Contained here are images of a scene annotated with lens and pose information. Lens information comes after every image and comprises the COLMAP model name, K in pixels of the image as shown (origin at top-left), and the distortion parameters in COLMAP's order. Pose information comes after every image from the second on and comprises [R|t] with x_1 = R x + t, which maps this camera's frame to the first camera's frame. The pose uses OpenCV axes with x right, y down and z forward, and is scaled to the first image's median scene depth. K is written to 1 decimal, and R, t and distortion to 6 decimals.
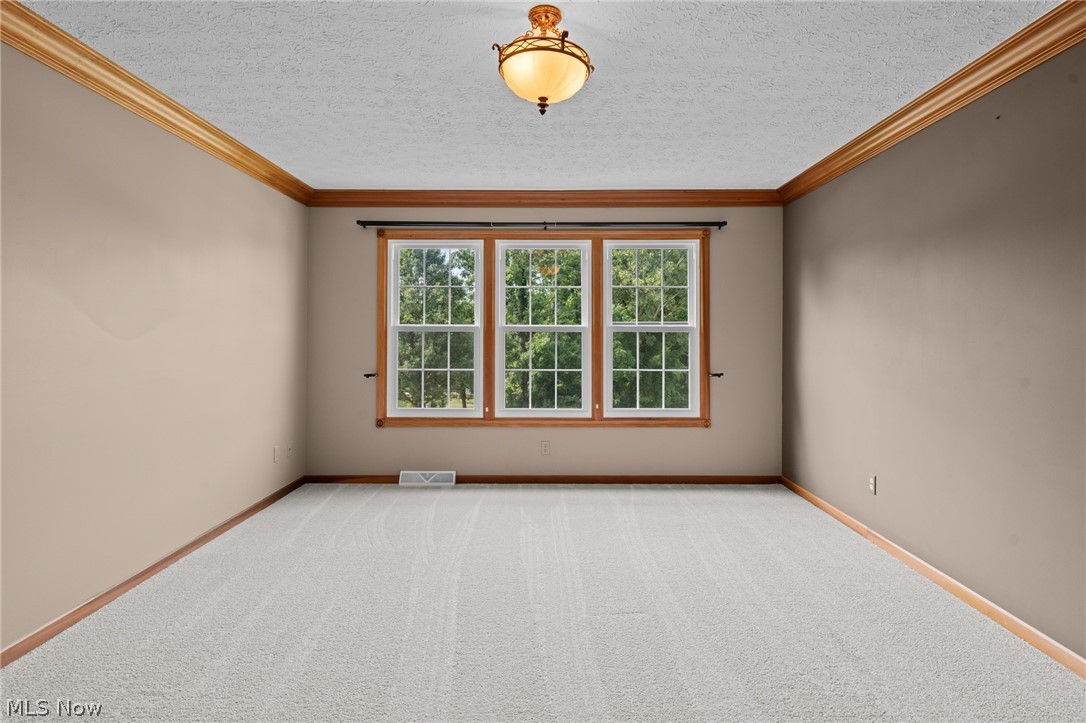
lens RADIAL K [[609.5, 0, 543.5], [0, 609.5, 337.1], [0, 0, 1]] dist [0.002042, -0.000046]
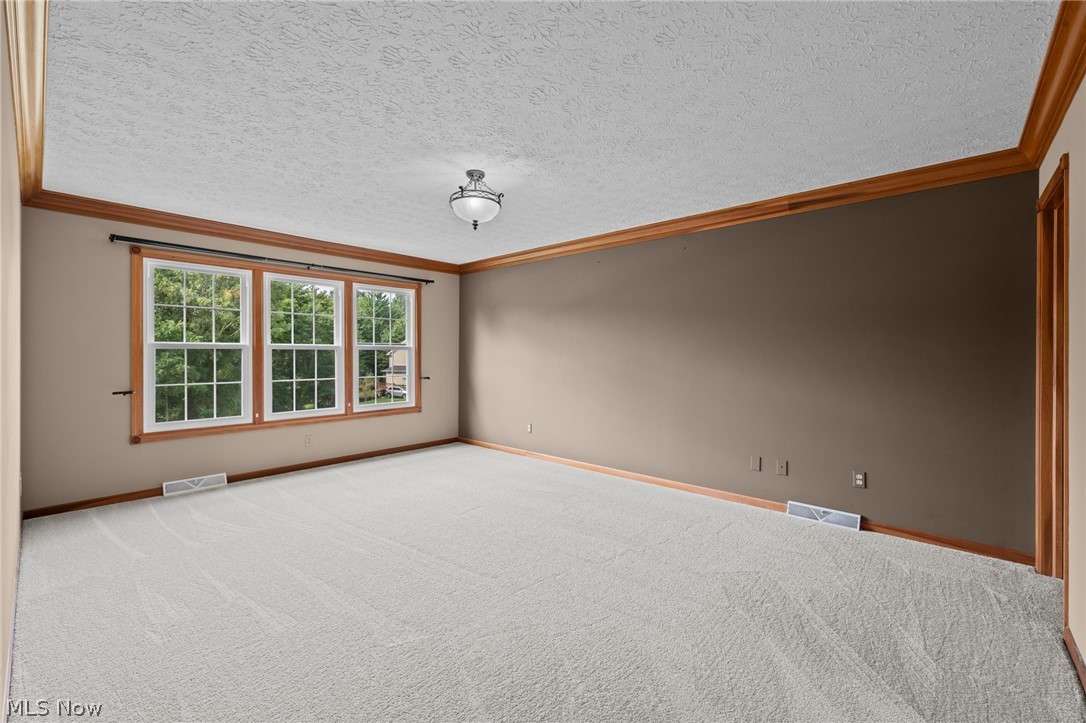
lens RADIAL K [[456.3, 0, 545.8], [0, 456.3, 359.8], [0, 0, 1]] dist [0.002049, 0.000458]
pose [[0.662140, -0.010928, 0.749300, -0.383265], [0.000605, 0.999901, 0.014049, -0.000840], [-0.749380, -0.008849, 0.662081, -0.002506]]
